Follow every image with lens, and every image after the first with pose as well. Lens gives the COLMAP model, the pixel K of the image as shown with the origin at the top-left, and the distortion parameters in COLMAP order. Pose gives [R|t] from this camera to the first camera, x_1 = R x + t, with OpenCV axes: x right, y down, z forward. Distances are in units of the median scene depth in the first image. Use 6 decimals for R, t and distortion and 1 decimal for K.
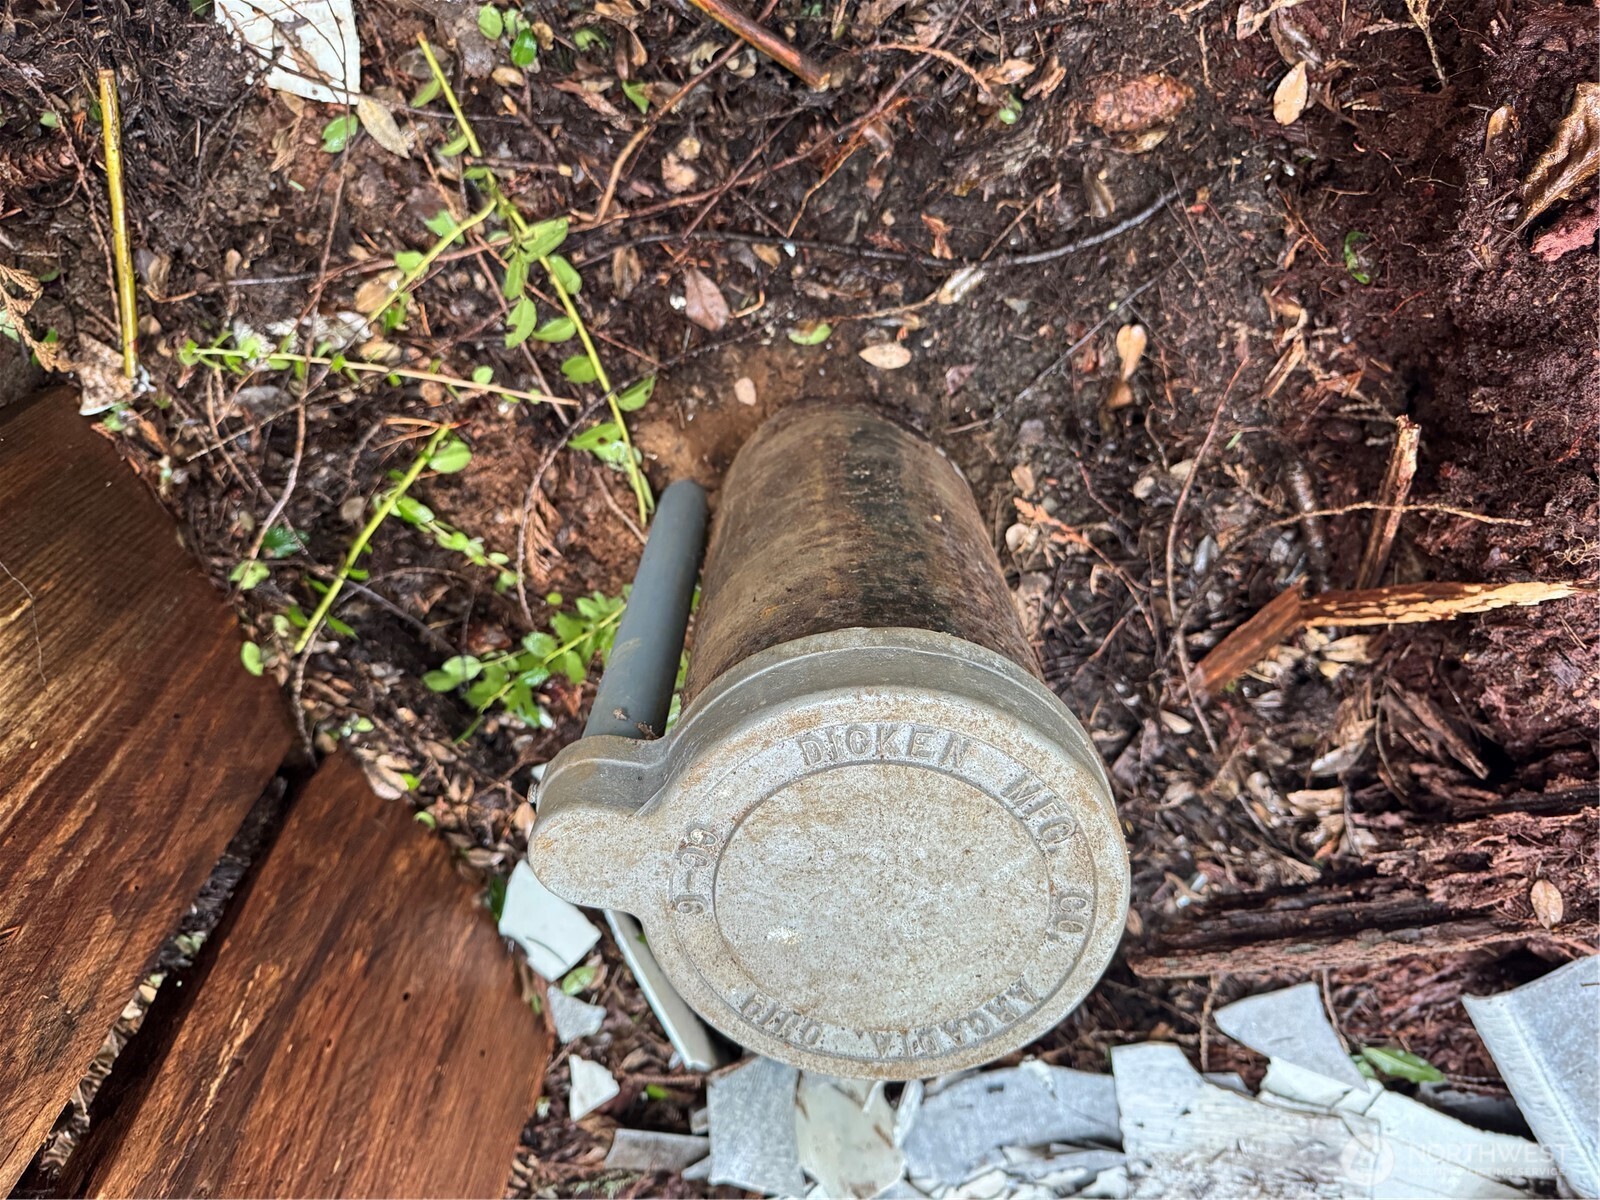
lens RADIAL K [[1123.2, 0, 800.0], [0, 1123.2, 600.0], [0, 0, 1]] dist [0.005222, -0.007250]
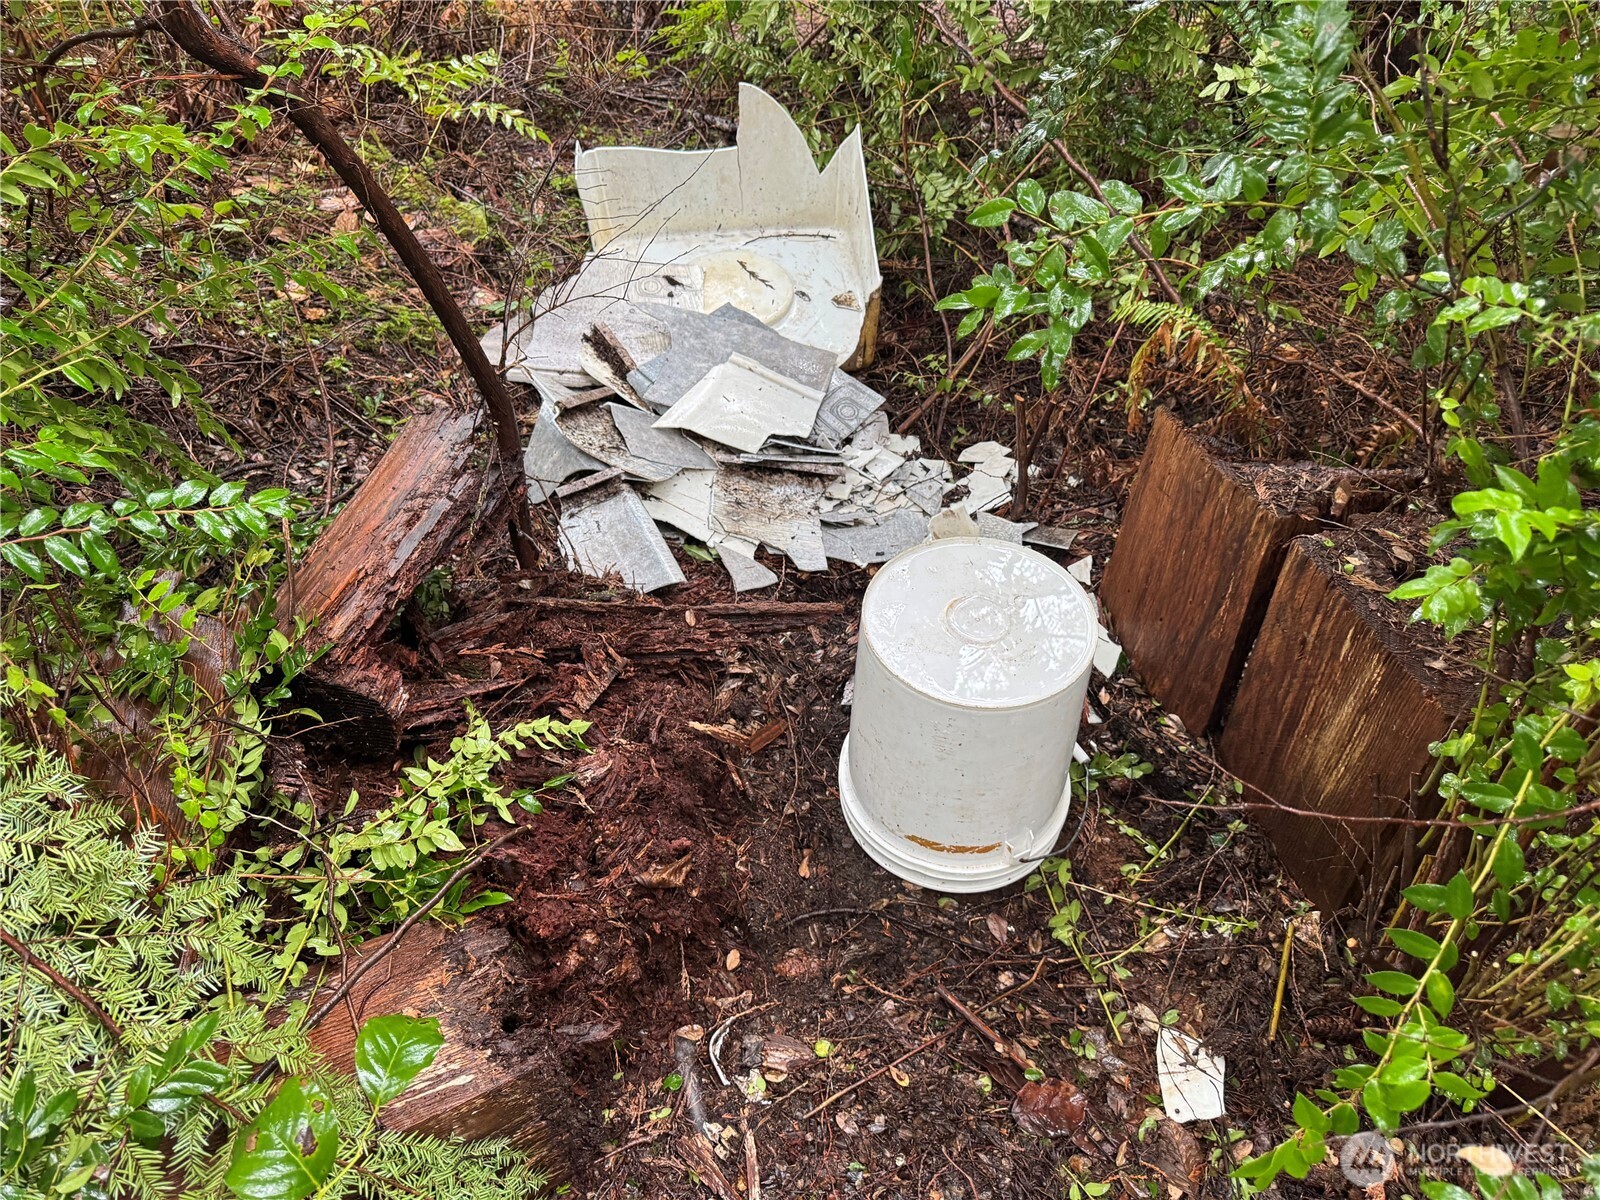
lens RADIAL K [[1123.2, 0, 800.0], [0, 1123.2, 600.0], [0, 0, 1]] dist [0.005222, -0.007250]
pose [[-0.986860, -0.078395, 0.141284, 0.026629], [0.119412, -0.942917, 0.310884, -0.353456], [0.108848, 0.323670, 0.939888, -1.079290]]
